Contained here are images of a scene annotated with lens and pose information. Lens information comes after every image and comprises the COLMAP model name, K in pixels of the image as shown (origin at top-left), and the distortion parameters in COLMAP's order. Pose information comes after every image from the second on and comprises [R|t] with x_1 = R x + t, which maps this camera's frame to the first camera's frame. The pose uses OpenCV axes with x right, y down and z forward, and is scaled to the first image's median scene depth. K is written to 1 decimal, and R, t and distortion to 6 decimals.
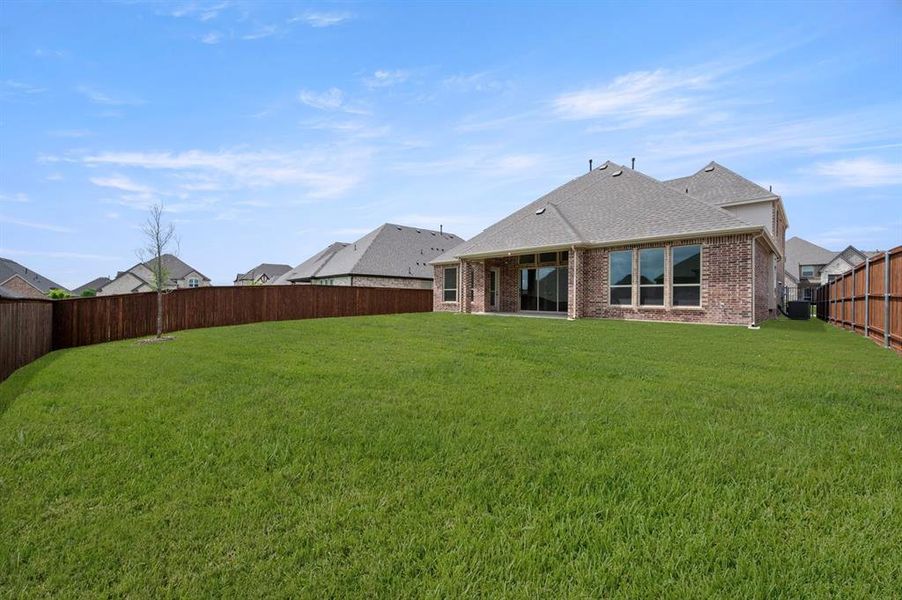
lens RADIAL K [[352.2, 0, 451.8], [0, 352.2, 298.0], [0, 0, 1]] dist [-0.000010, 0.000147]
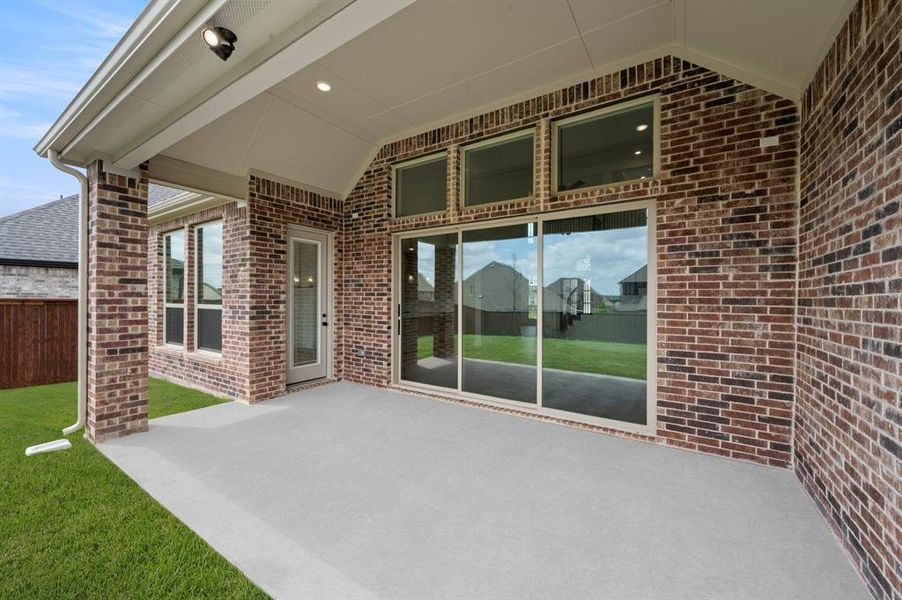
lens RADIAL K [[352.2, 0, 451.8], [0, 352.2, 298.0], [0, 0, 1]] dist [-0.000010, 0.000147]
pose [[0.976184, -0.007138, 0.216828, 0.255801], [0.006410, 0.999971, 0.004060, -0.048219], [-0.216851, -0.002573, 0.976201, 1.049602]]
